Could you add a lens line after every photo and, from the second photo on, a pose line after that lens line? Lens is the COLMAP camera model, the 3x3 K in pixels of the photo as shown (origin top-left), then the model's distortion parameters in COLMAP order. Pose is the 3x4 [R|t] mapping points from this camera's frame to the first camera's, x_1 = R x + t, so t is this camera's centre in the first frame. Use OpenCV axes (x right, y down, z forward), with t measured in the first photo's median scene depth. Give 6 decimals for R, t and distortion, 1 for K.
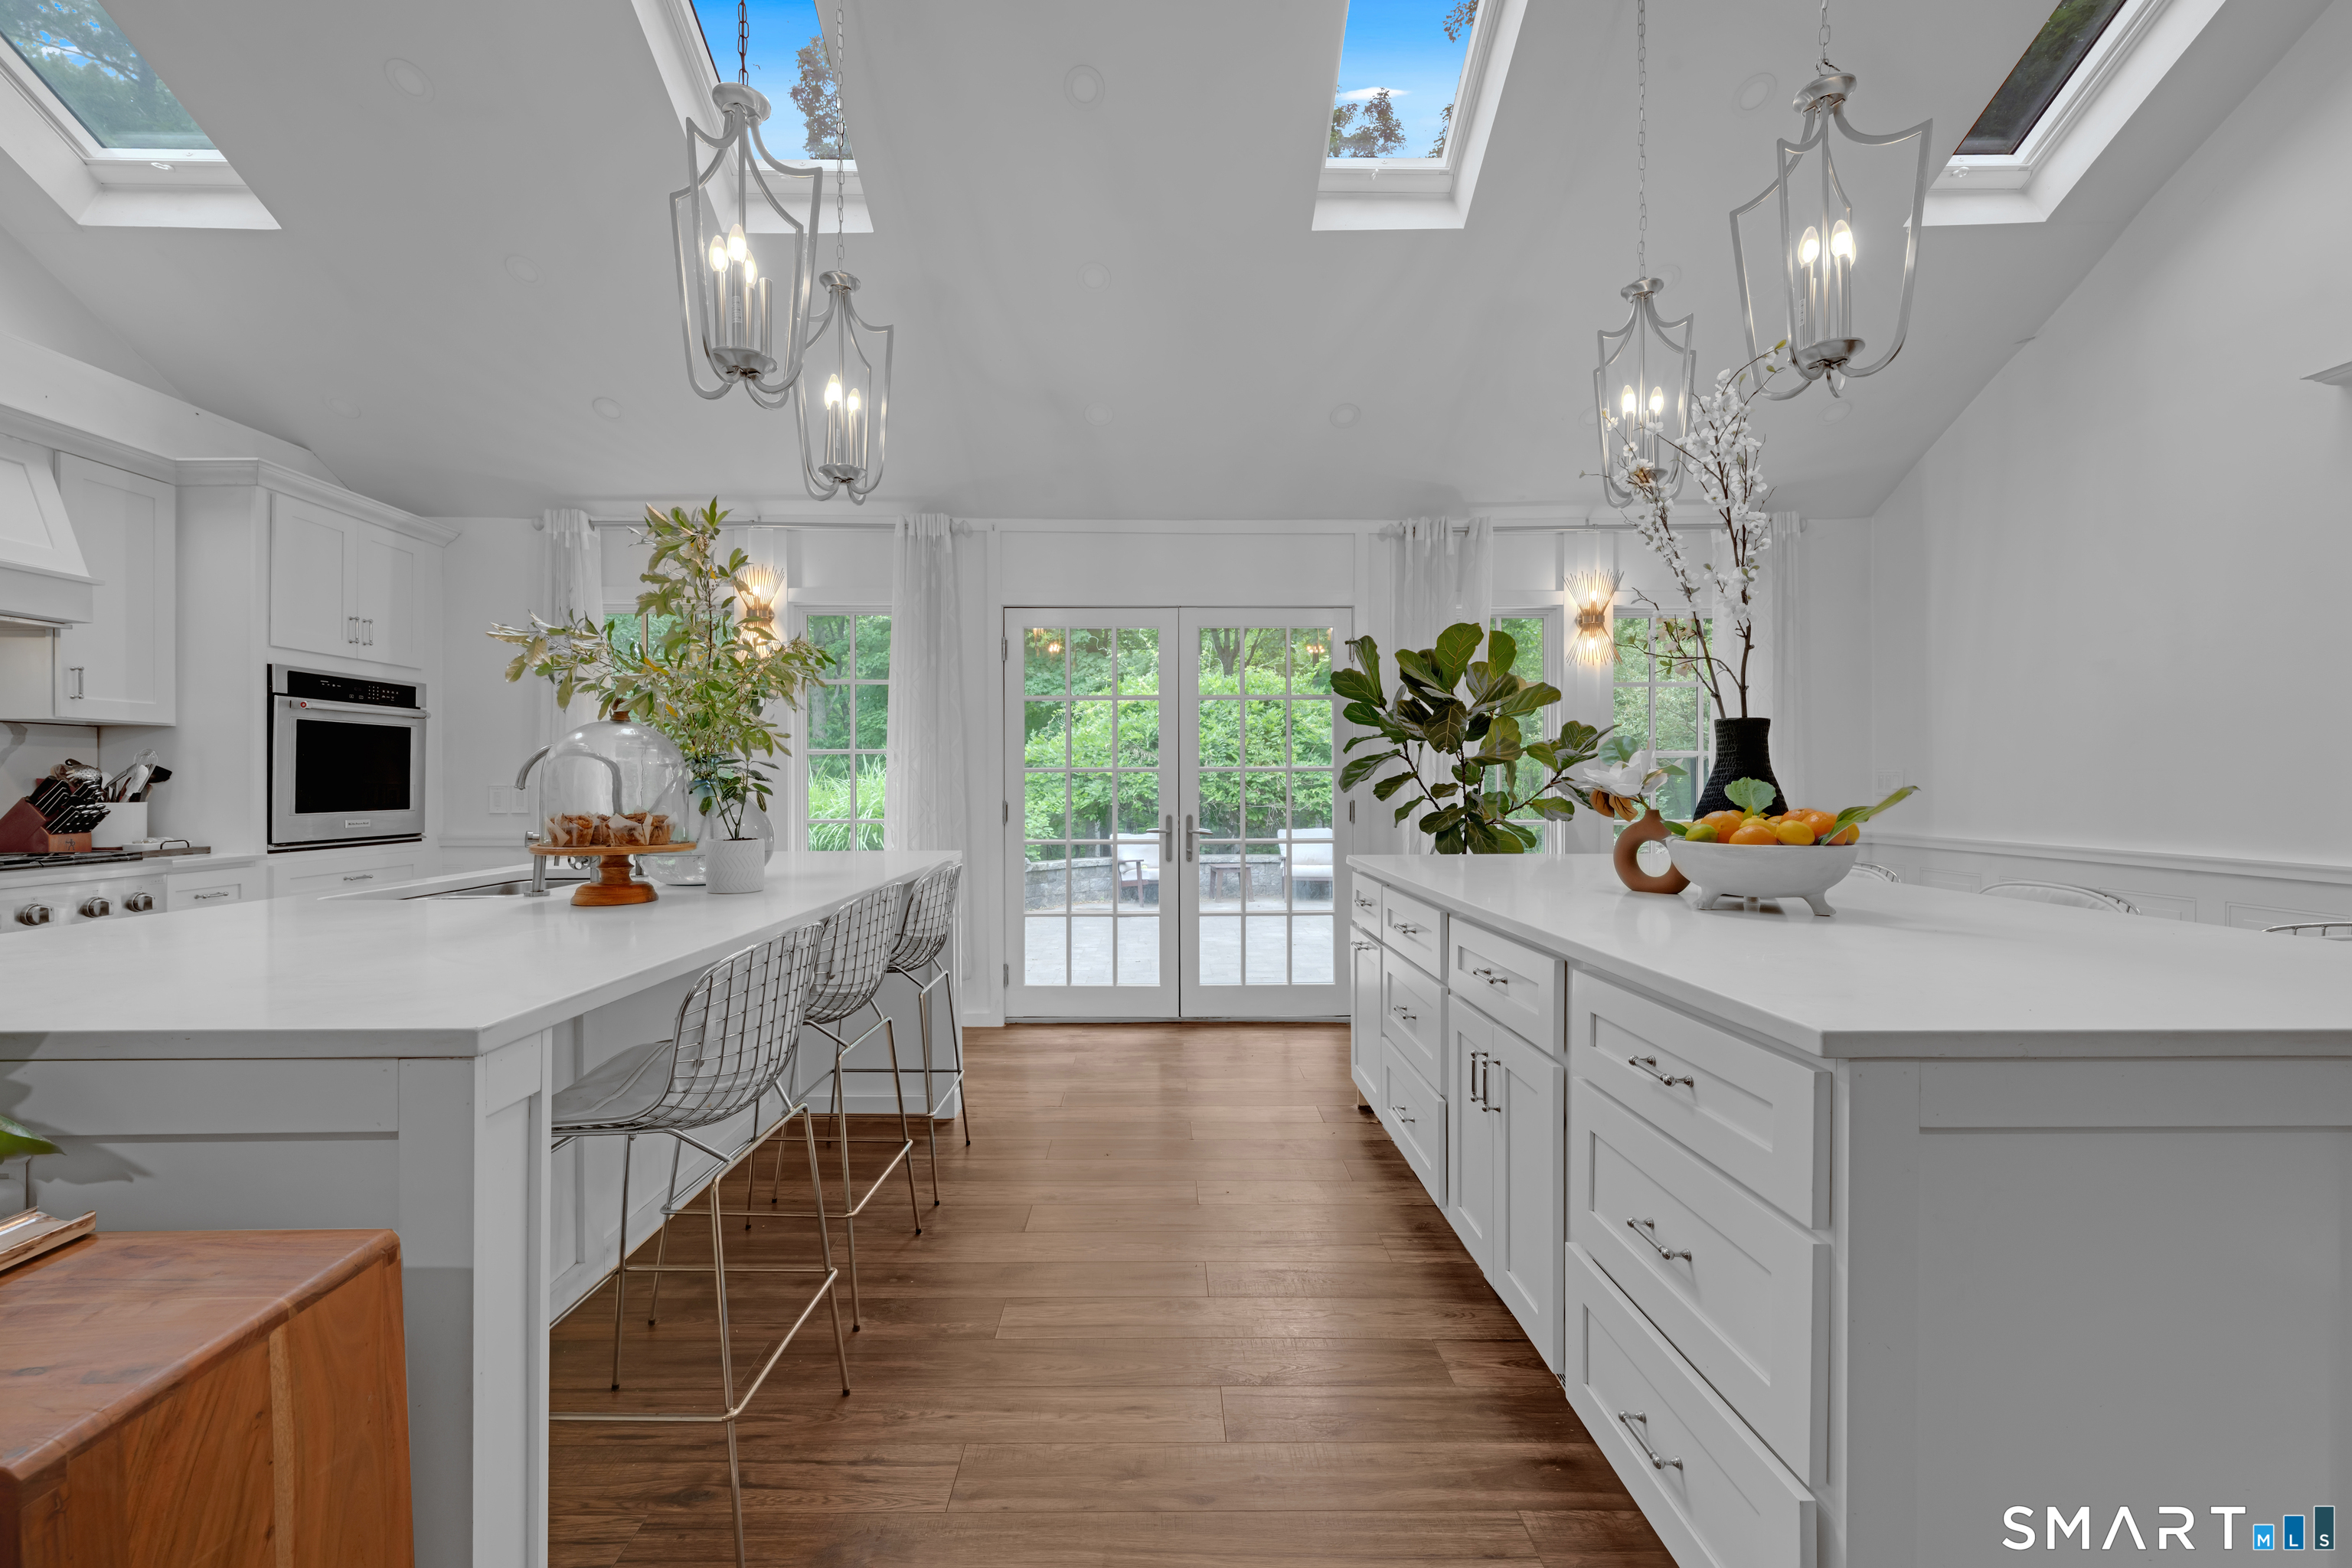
lens RADIAL K [[957.3, 0, 1165.6], [0, 957.3, 781.9], [0, 0, 1]] dist [-0.001512, -0.000142]
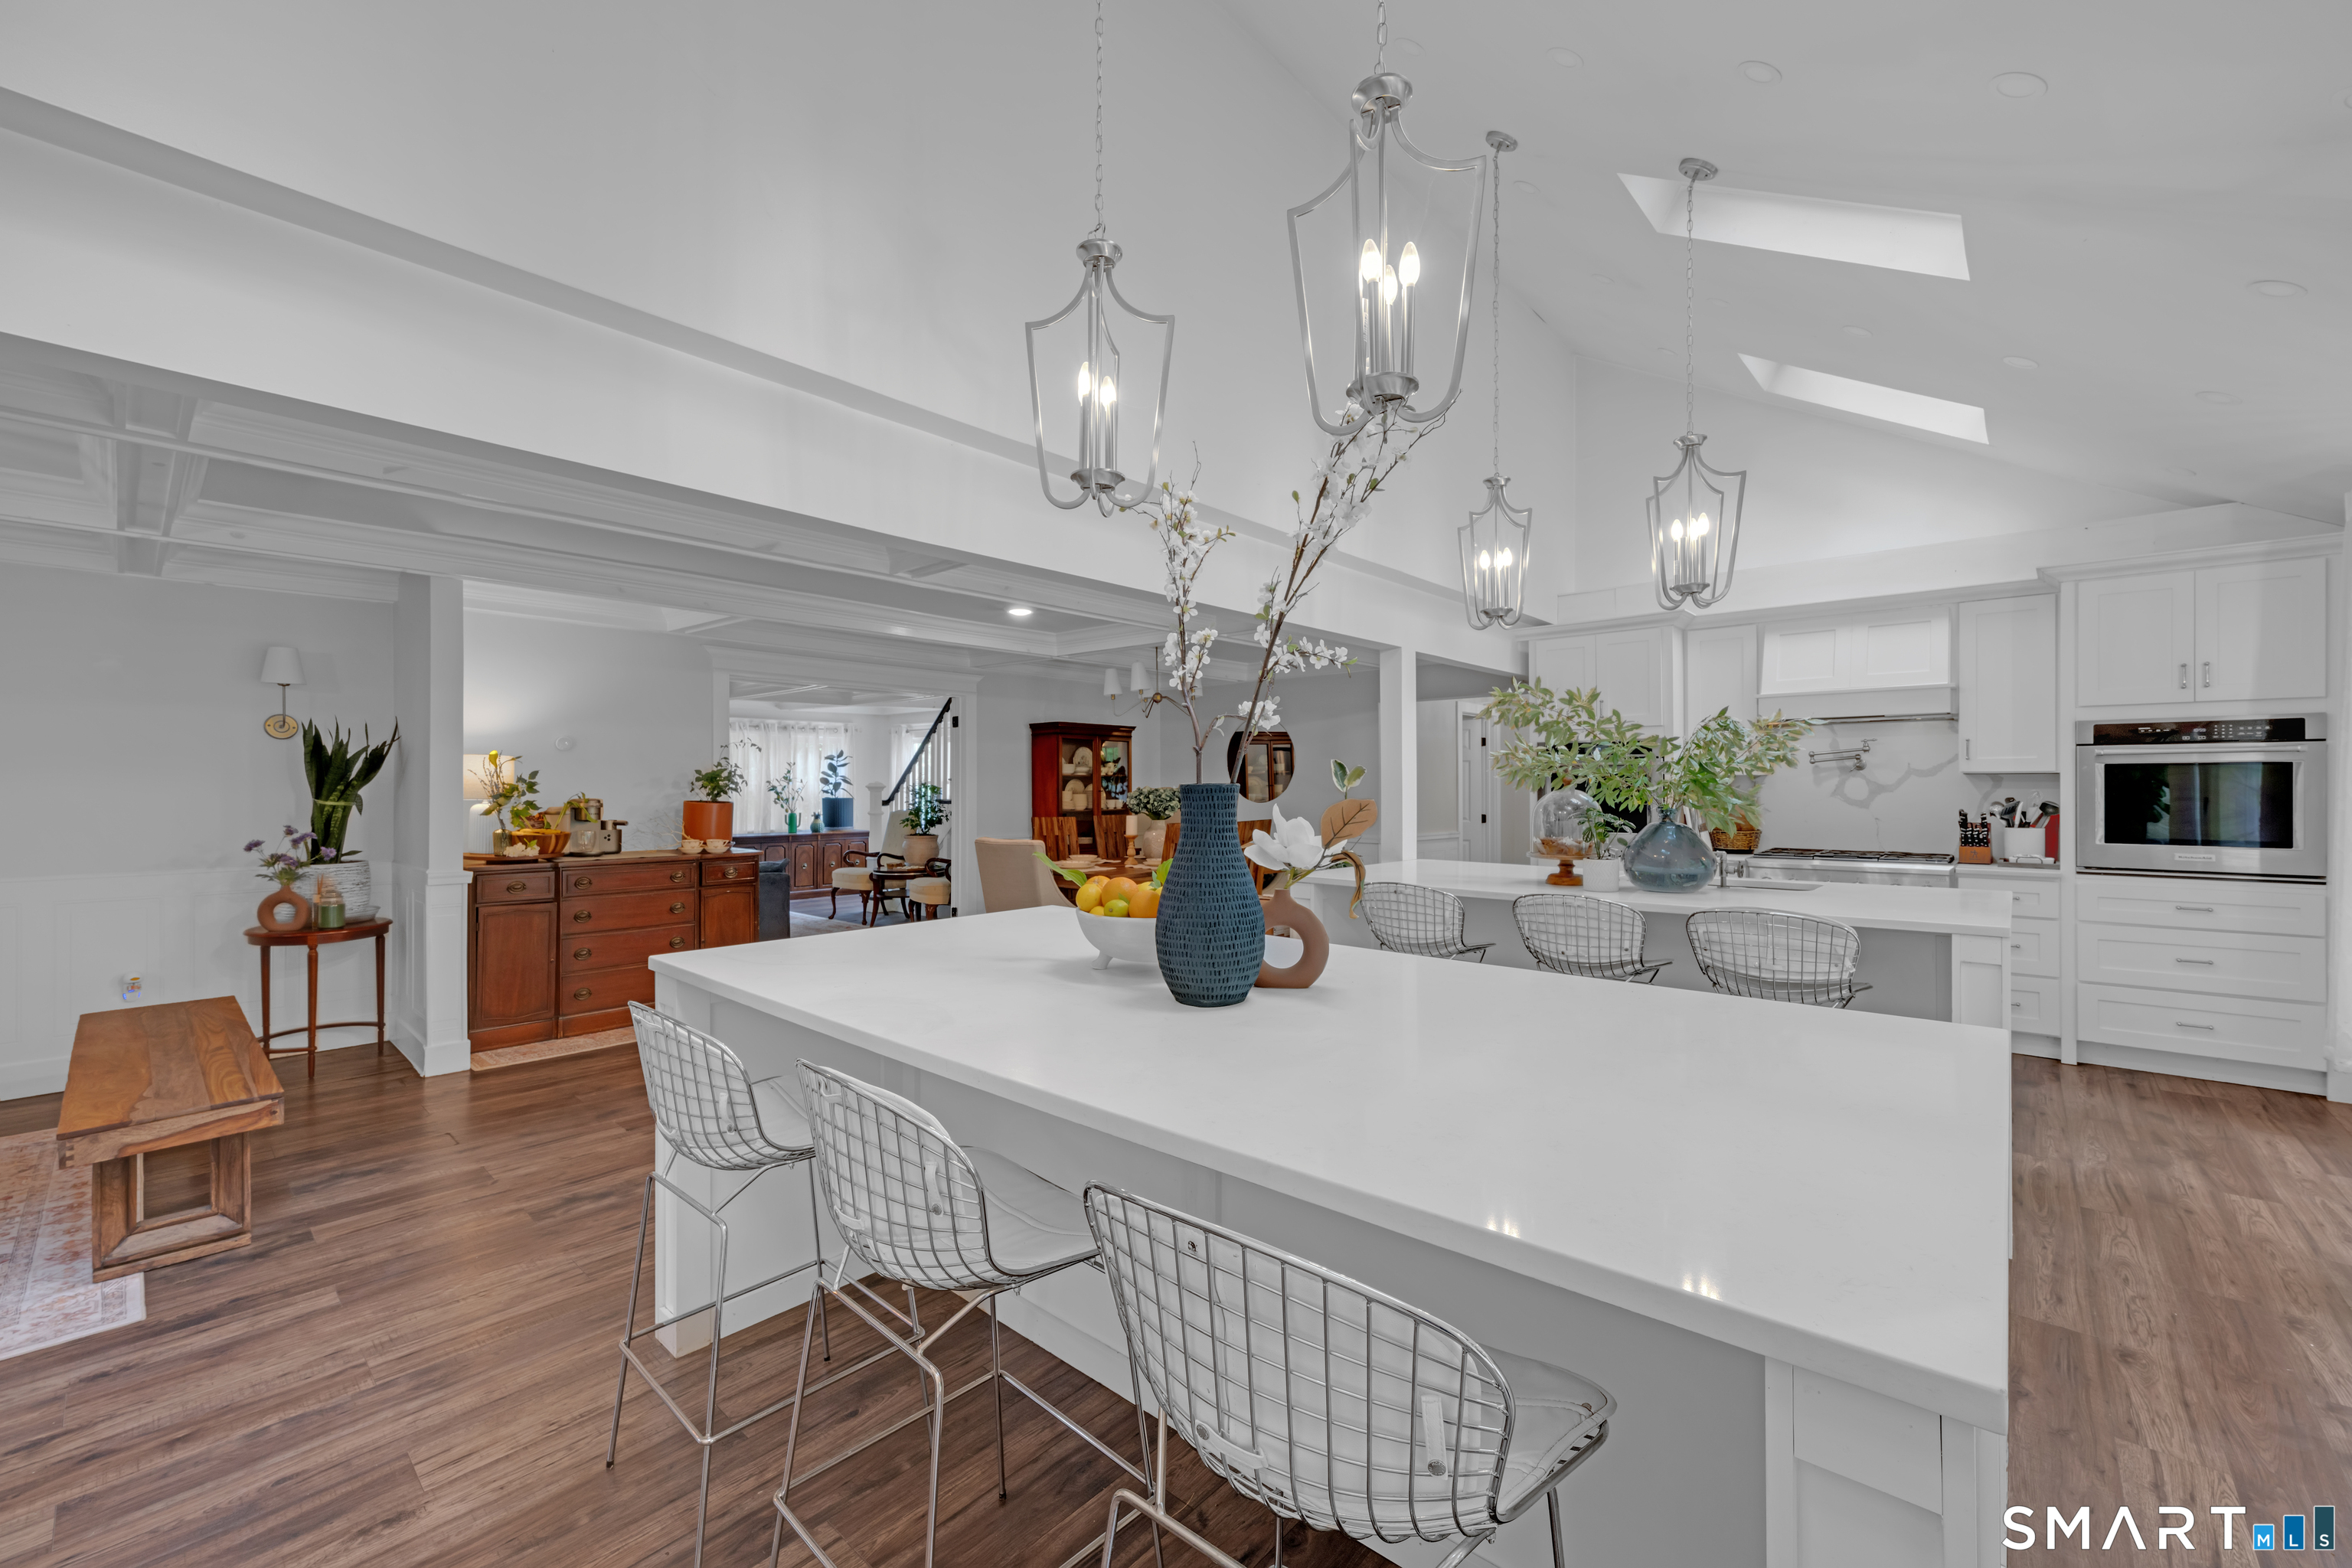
lens RADIAL K [[957.3, 0, 1165.6], [0, 957.3, 781.9], [0, 0, 1]] dist [-0.001512, -0.000142]
pose [[-0.684924, 0.000174, -0.728615, 0.670054], [0.001785, 0.999997, -0.001439, -0.038494], [0.728613, -0.002286, -0.684922, 0.850129]]
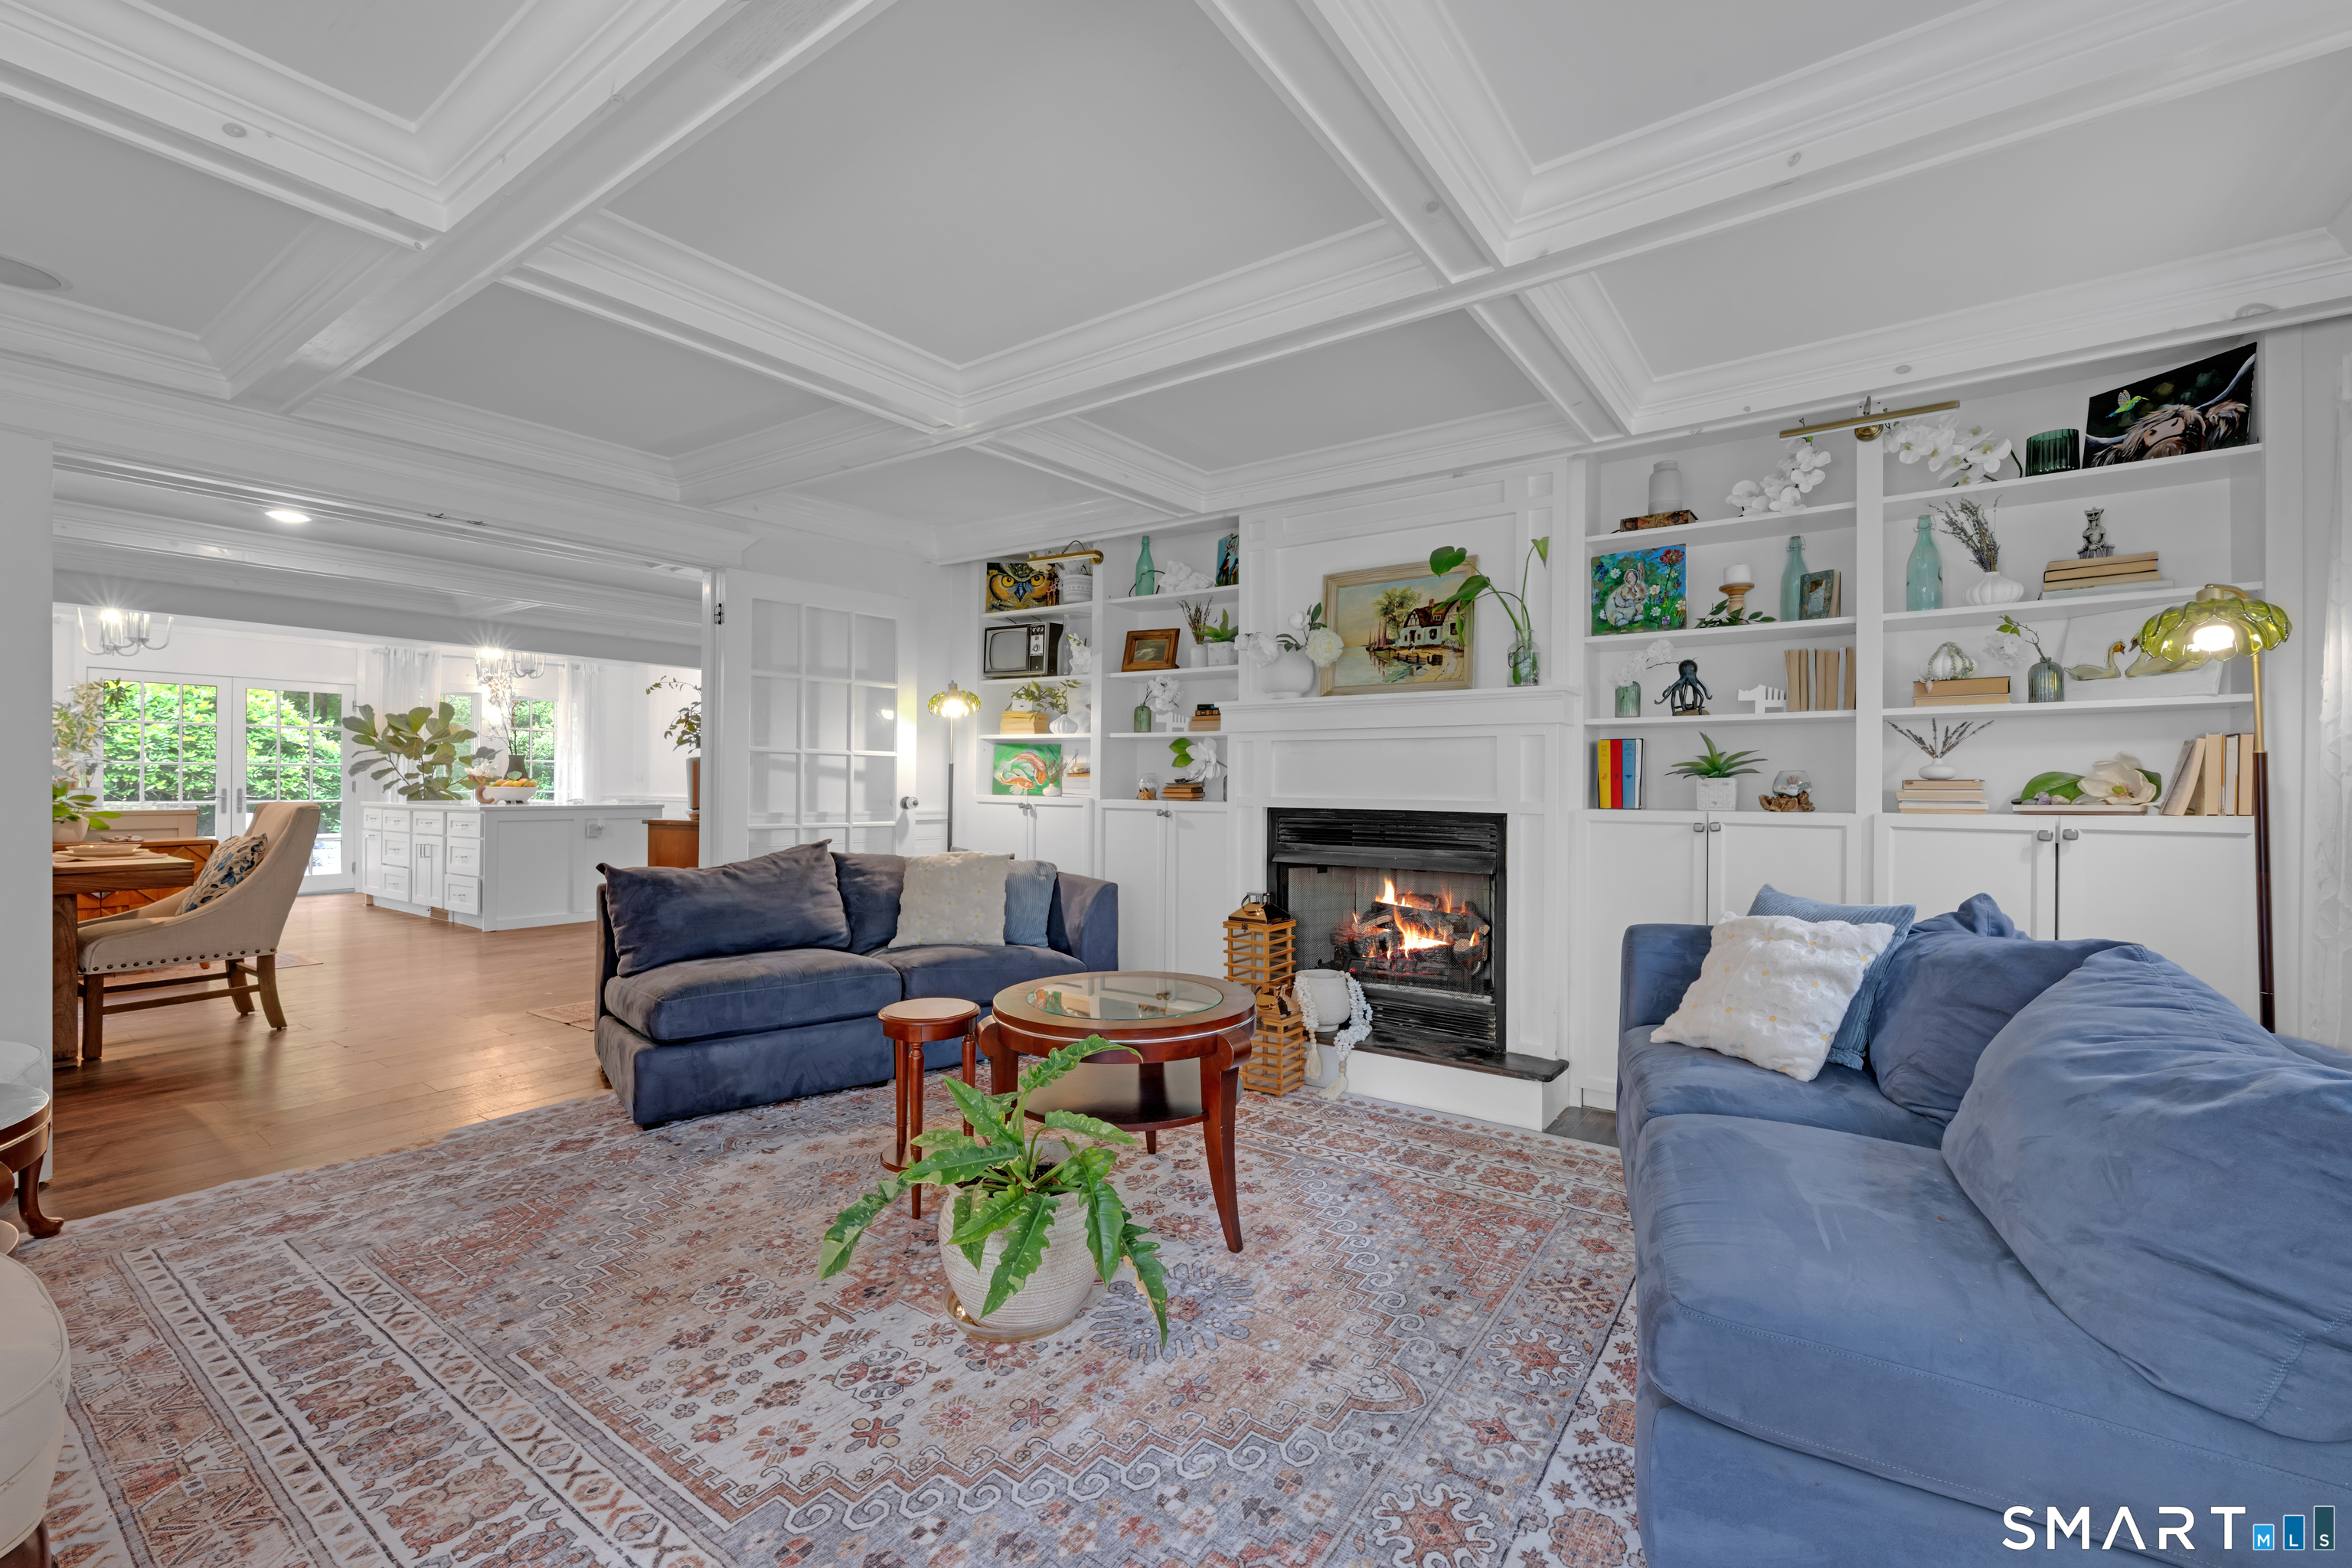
lens RADIAL K [[899.8, 0, 1176.0], [0, 899.8, 784.0], [0, 0, 1]] dist [0.000396, 0.000180]
pose [[0.551393, 0.003050, 0.834240, -0.472957], [-0.006478, 0.999979, 0.000626, 0.014449], [-0.834220, -0.005749, 0.551401, -1.627052]]
